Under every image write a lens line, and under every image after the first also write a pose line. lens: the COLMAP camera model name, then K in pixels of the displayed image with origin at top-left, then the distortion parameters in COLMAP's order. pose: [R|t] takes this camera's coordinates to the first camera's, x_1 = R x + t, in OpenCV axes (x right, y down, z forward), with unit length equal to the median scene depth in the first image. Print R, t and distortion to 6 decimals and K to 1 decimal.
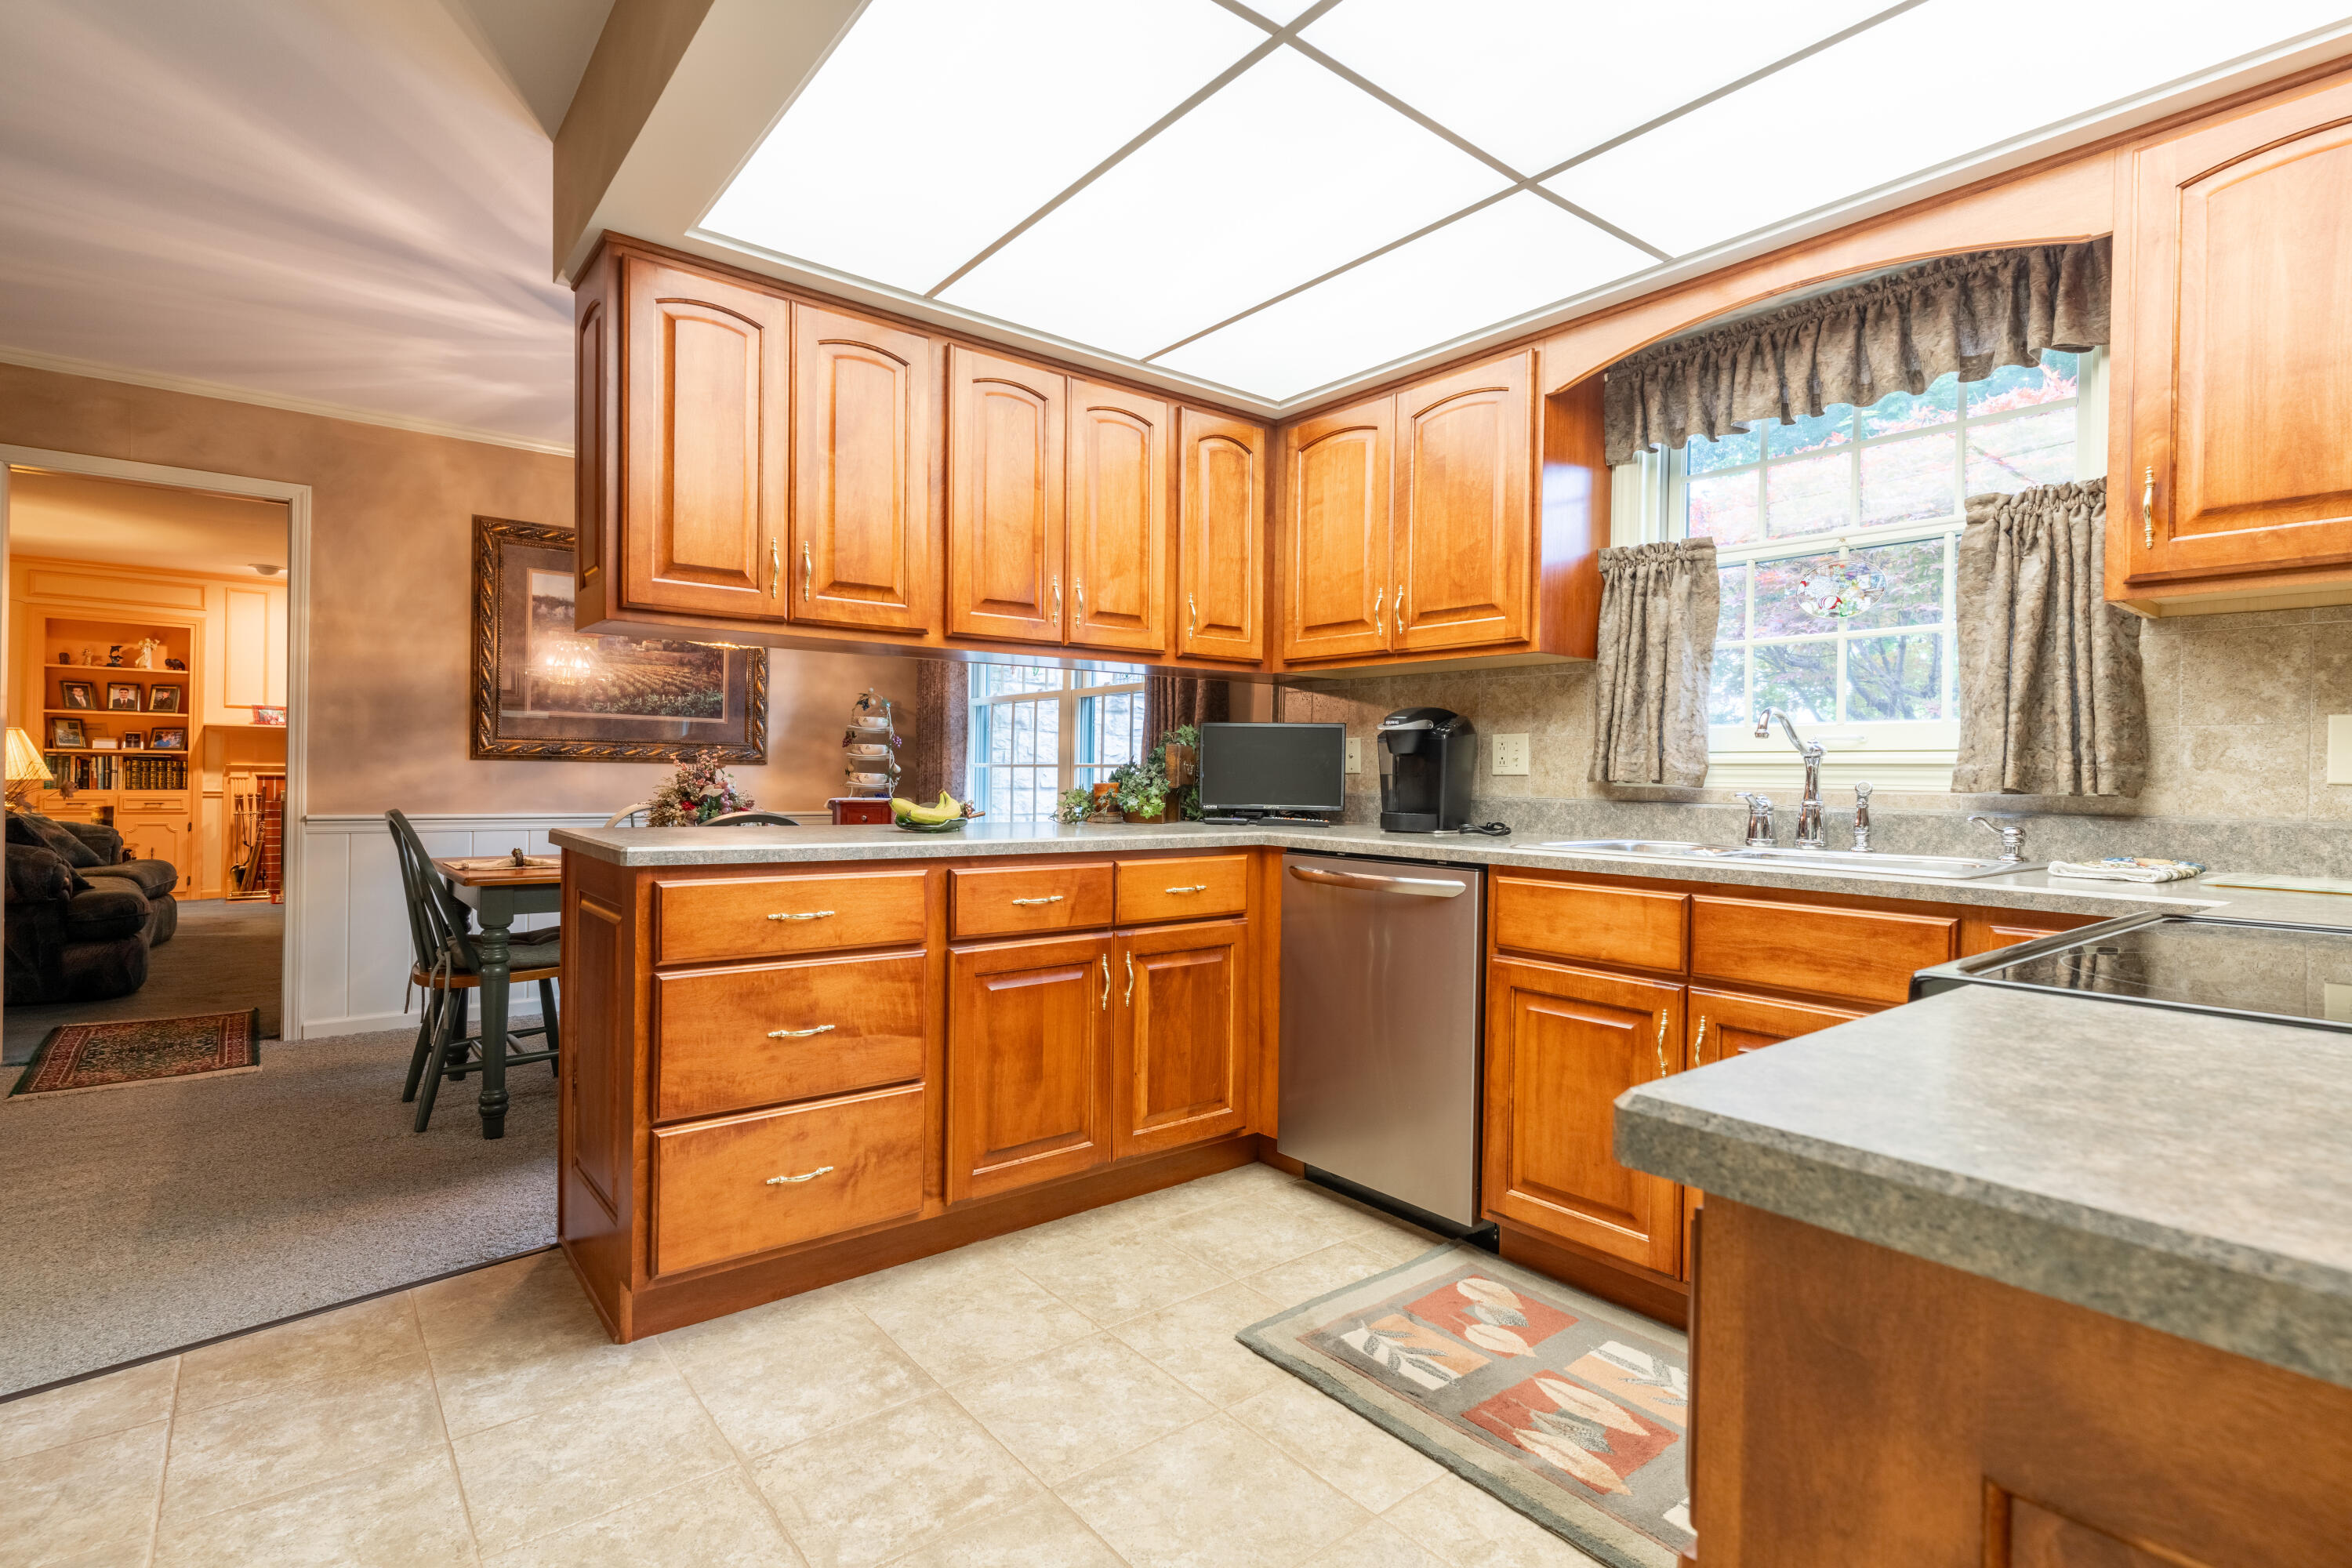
lens RADIAL K [[1135.6, 0, 1159.5], [0, 1135.6, 782.8], [0, 0, 1]] dist [0.003594, -0.000895]
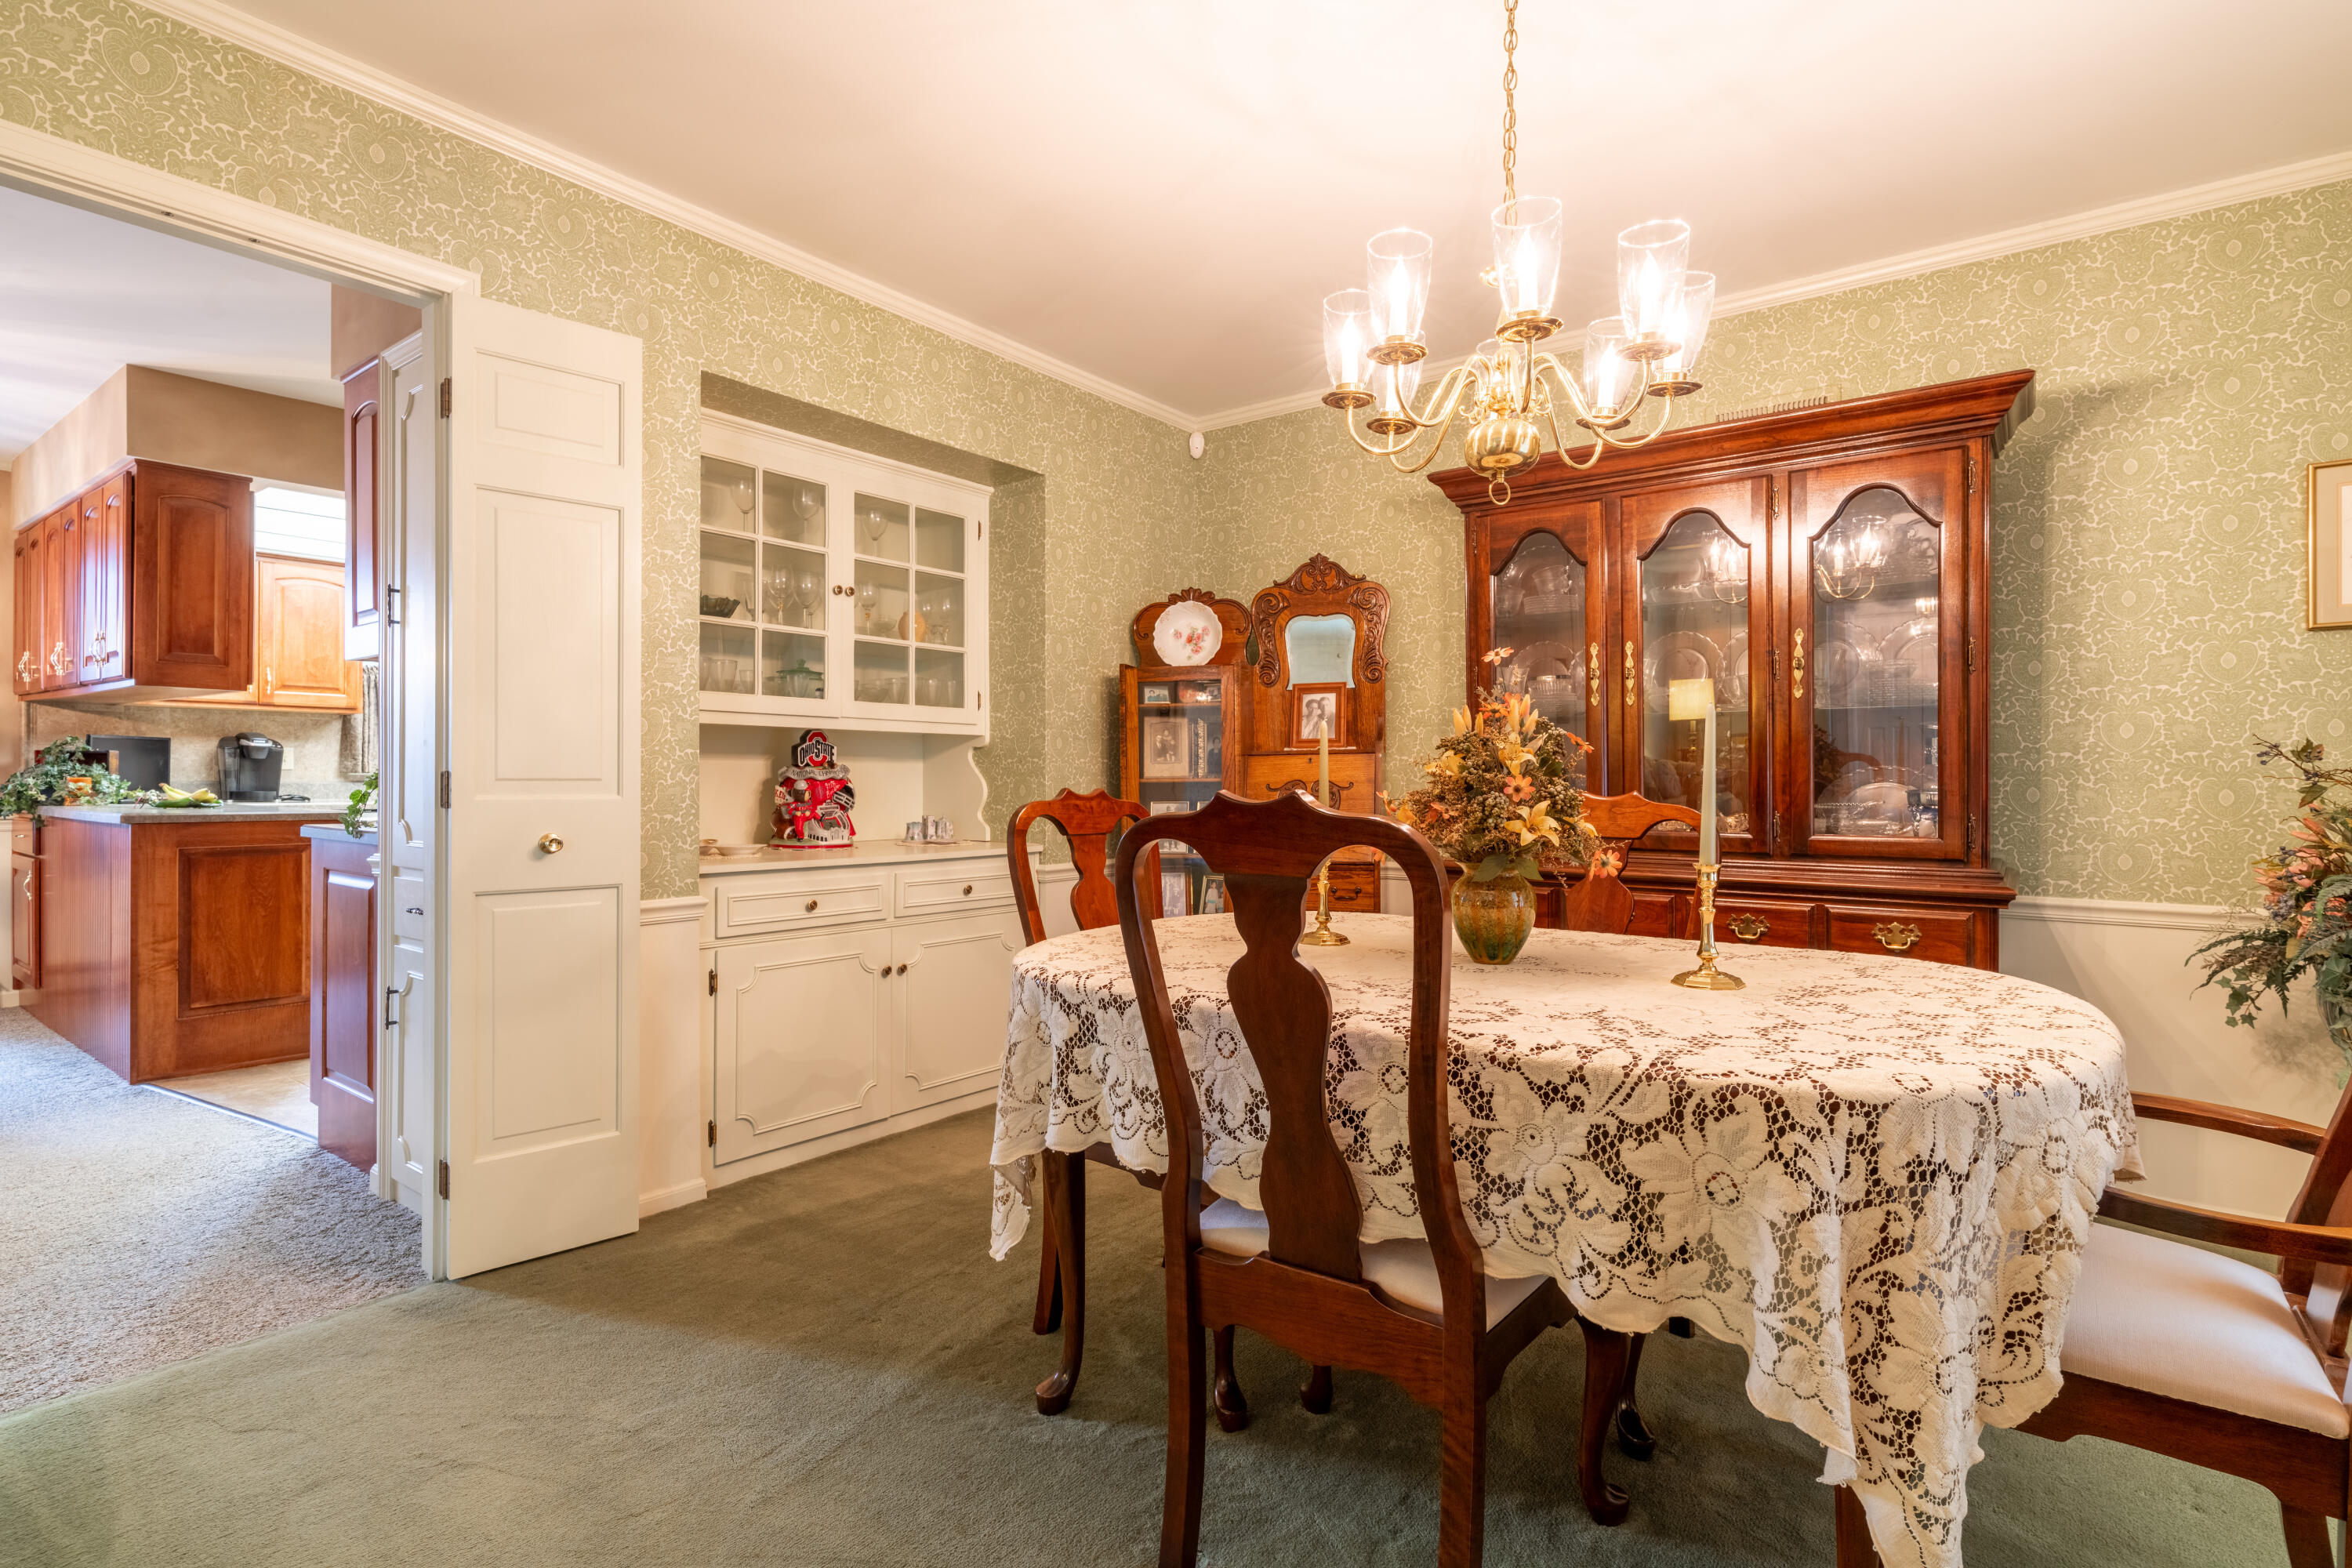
lens RADIAL K [[1135.6, 0, 1173.7], [0, 1135.6, 784.4], [0, 0, 1]] dist [0.003594, -0.000895]
pose [[-0.260384, -0.022947, 0.965233, -0.922792], [-0.004336, 0.999735, 0.022597, -0.014983], [-0.965496, 0.001699, -0.260414, 0.026945]]
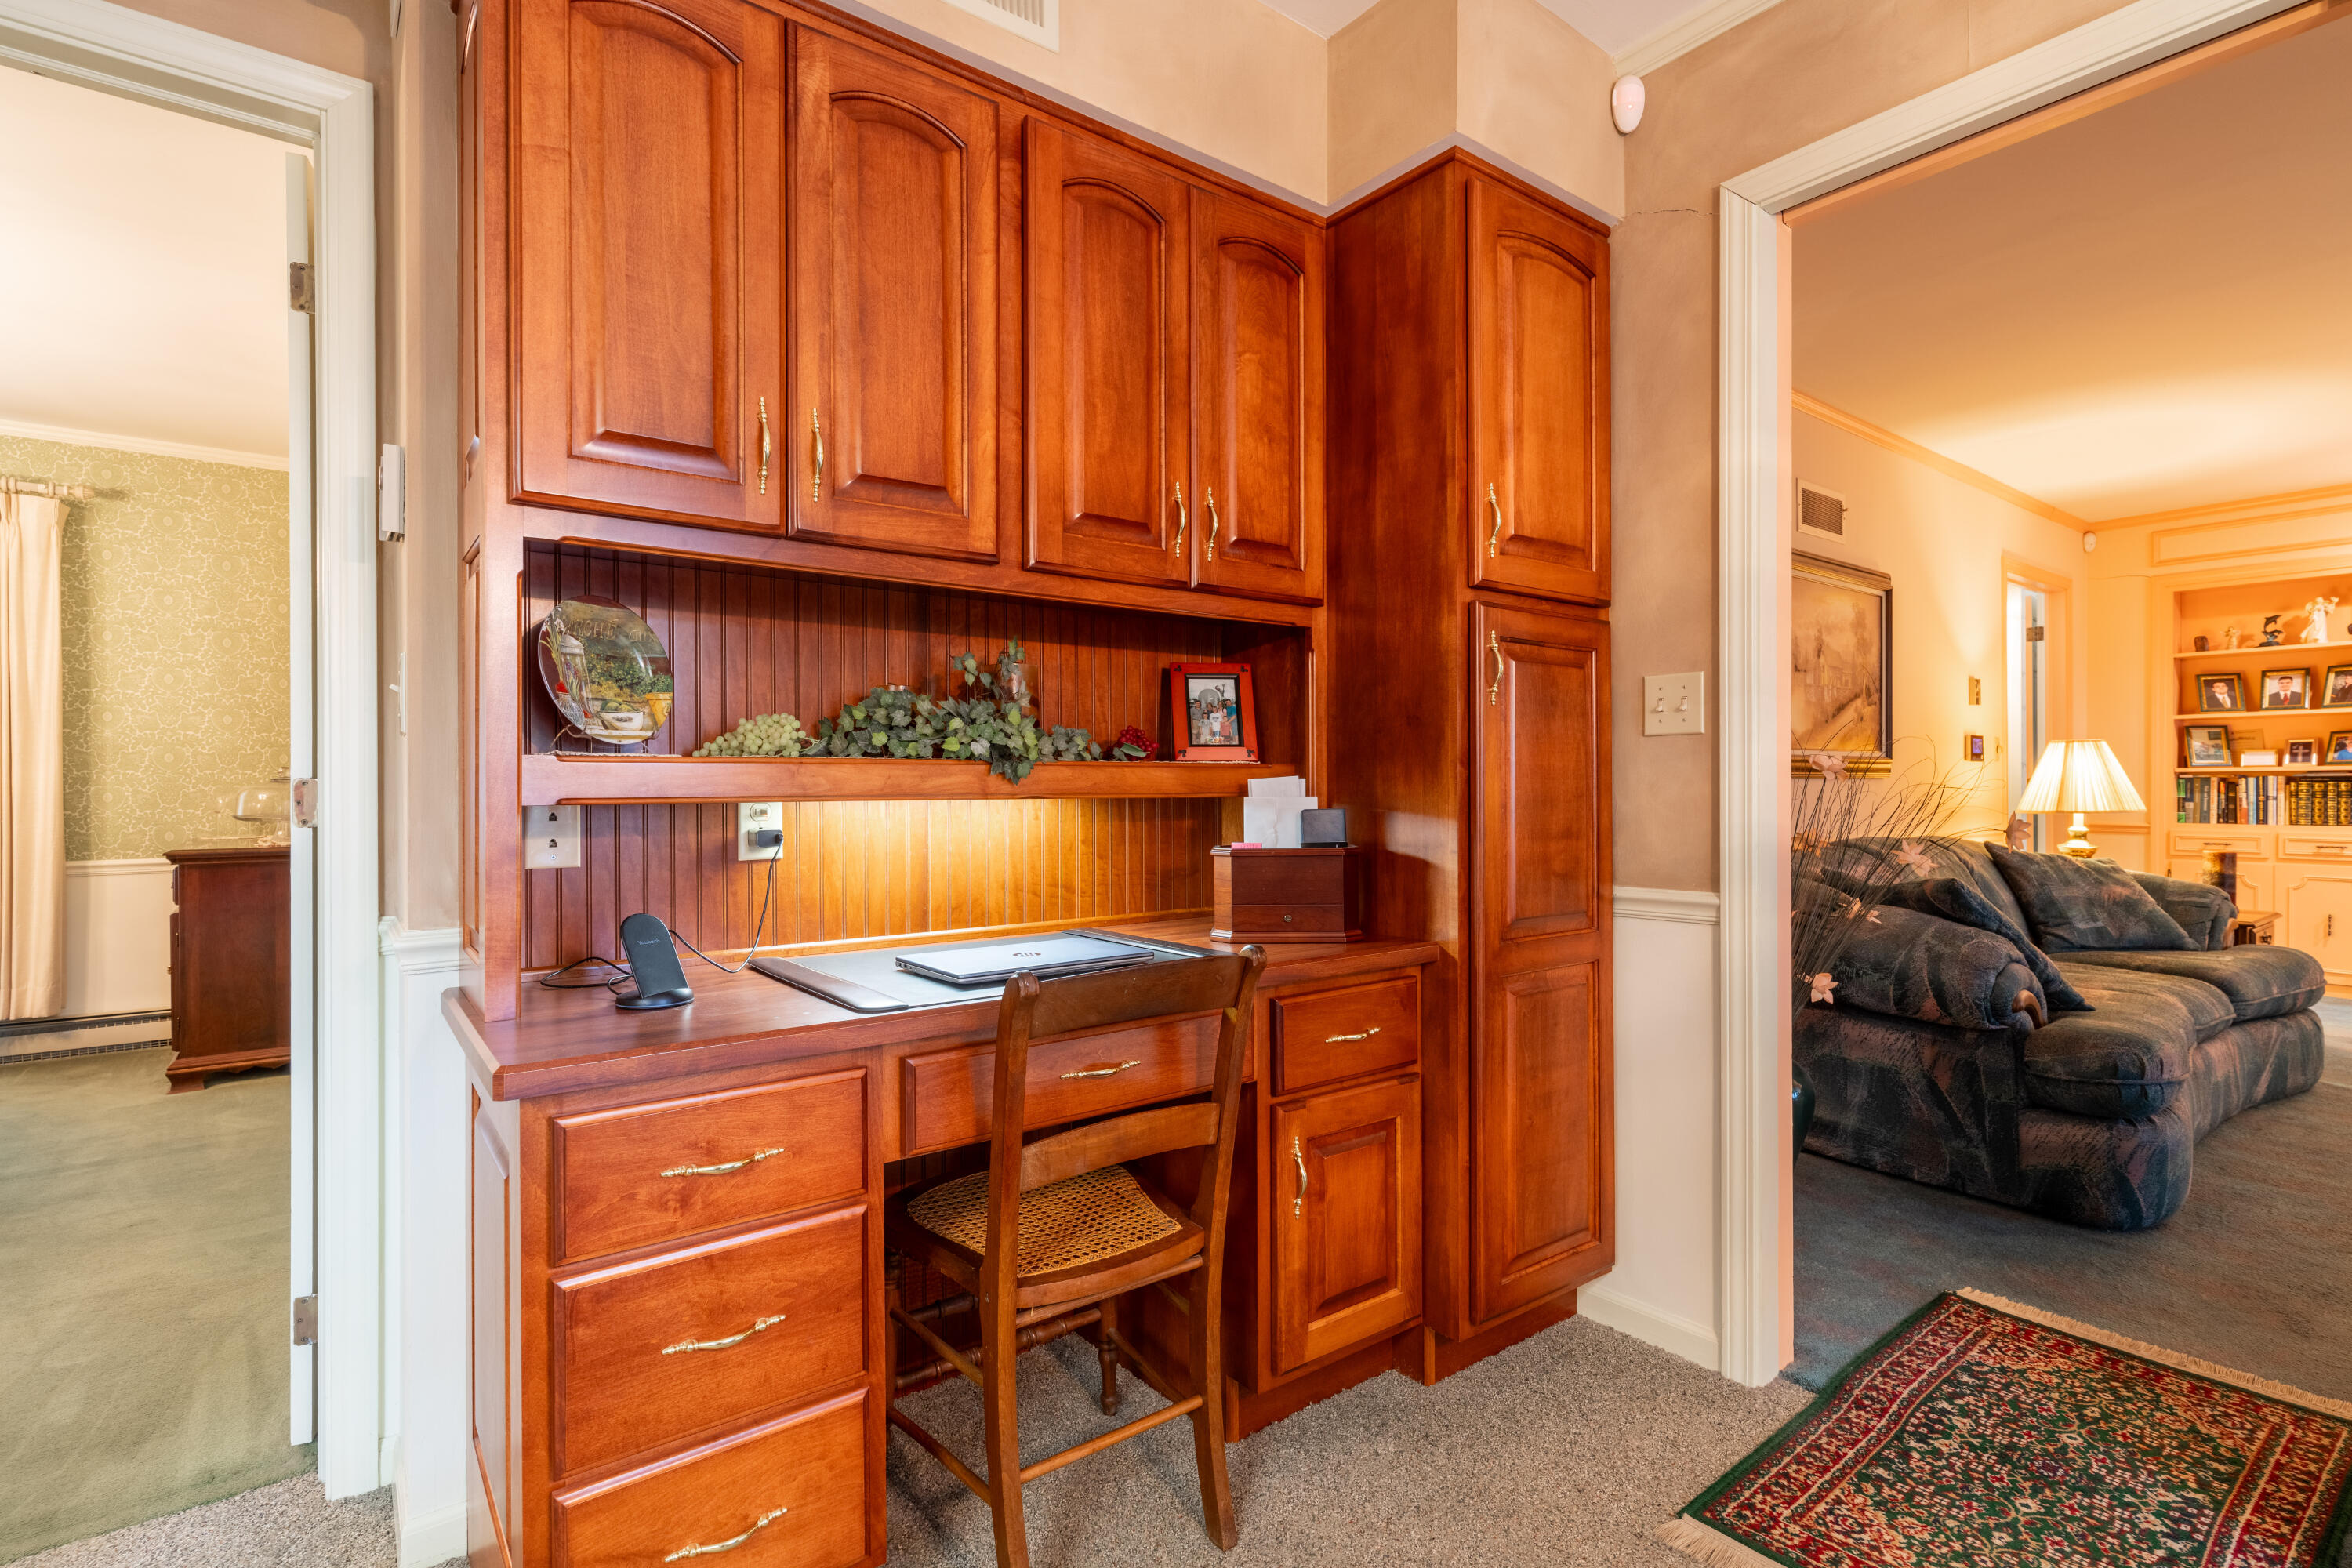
lens RADIAL K [[1135.6, 0, 1214.2], [0, 1135.6, 777.5], [0, 0, 1]] dist [0.003594, -0.000895]
pose [[0.015722, -0.025799, -0.999543, -0.310192], [-0.003063, 0.999661, -0.025851, -0.003506], [0.999872, 0.003468, 0.015638, 0.451041]]
